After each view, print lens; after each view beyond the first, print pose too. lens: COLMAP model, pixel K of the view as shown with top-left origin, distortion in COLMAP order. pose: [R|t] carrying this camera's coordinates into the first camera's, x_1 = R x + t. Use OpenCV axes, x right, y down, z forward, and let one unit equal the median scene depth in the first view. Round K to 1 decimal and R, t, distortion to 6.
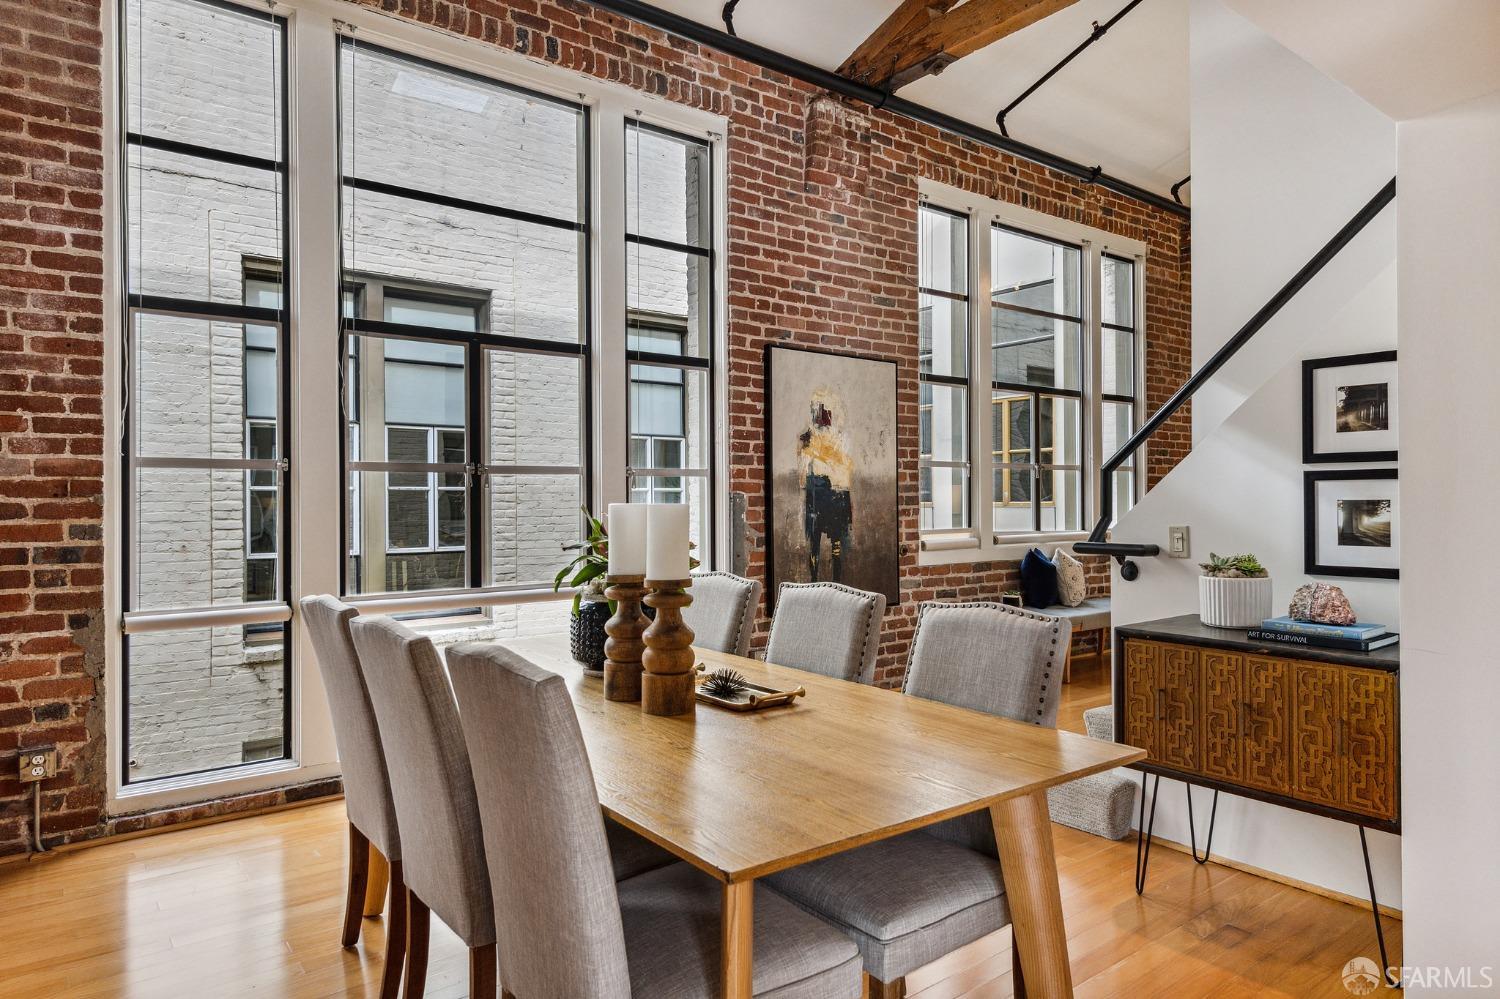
lens RADIAL K [[925.4, 0, 746.7], [0, 925.4, 499.8], [0, 0, 1]] dist [0.026381, -0.011911]
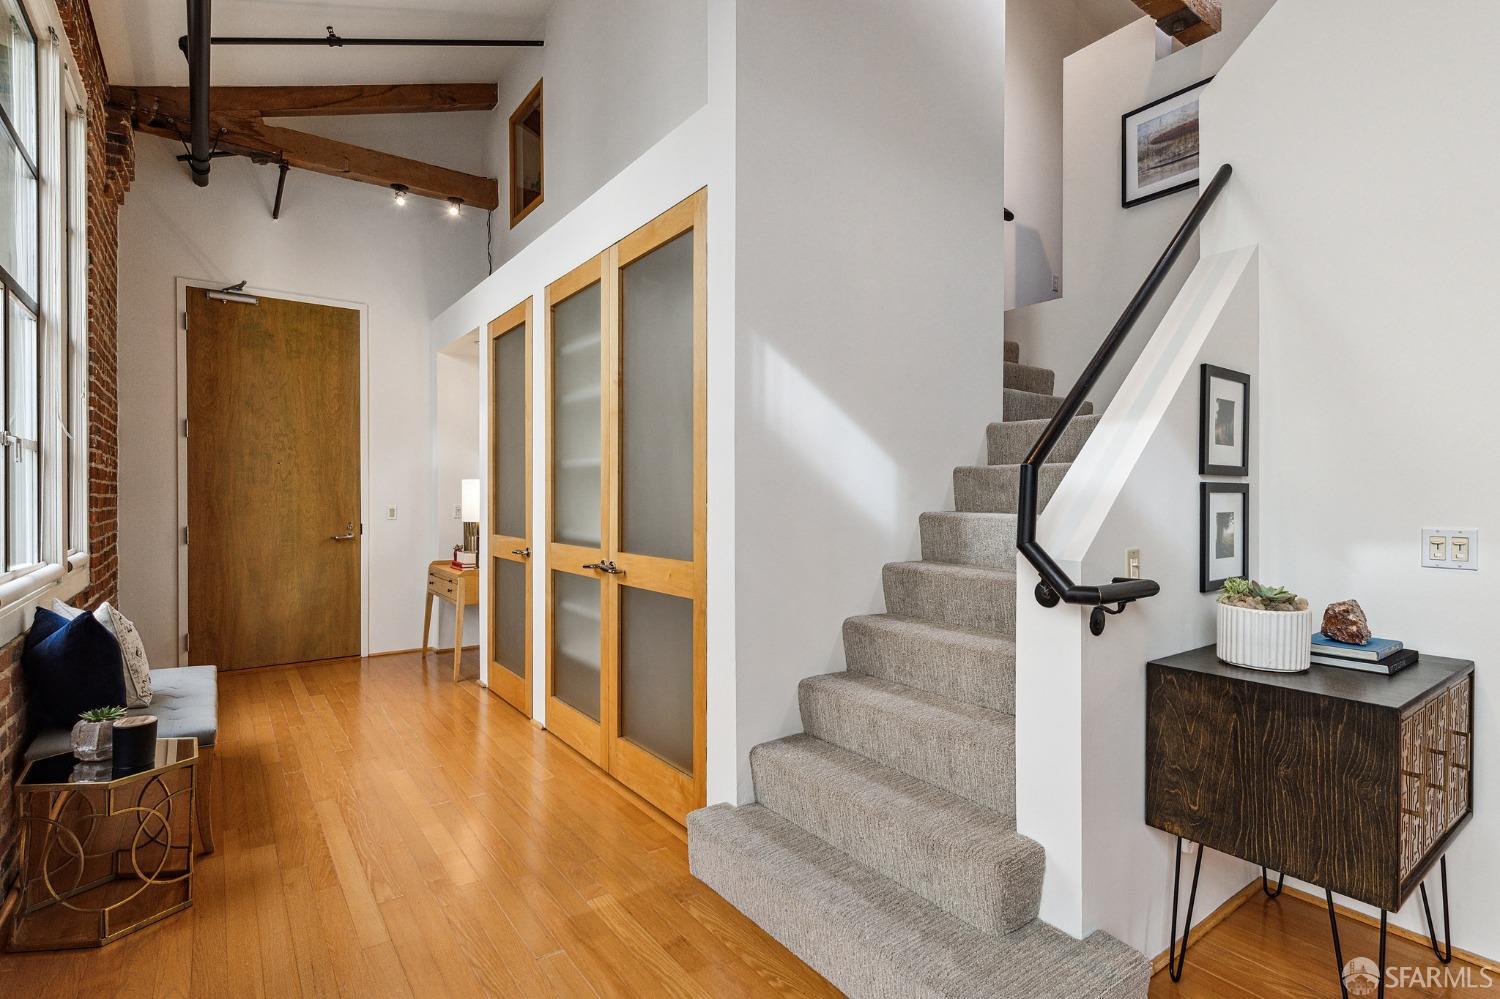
lens RADIAL K [[717.0, 0, 750.6], [0, 717.0, 495.0], [0, 0, 1]] dist [0.005071, 0.000216]
pose [[0.017470, 0.005986, 0.999829, -0.057977], [-0.003288, 0.999977, -0.005929, -0.005527], [-0.999842, -0.003184, 0.017489, 0.645826]]
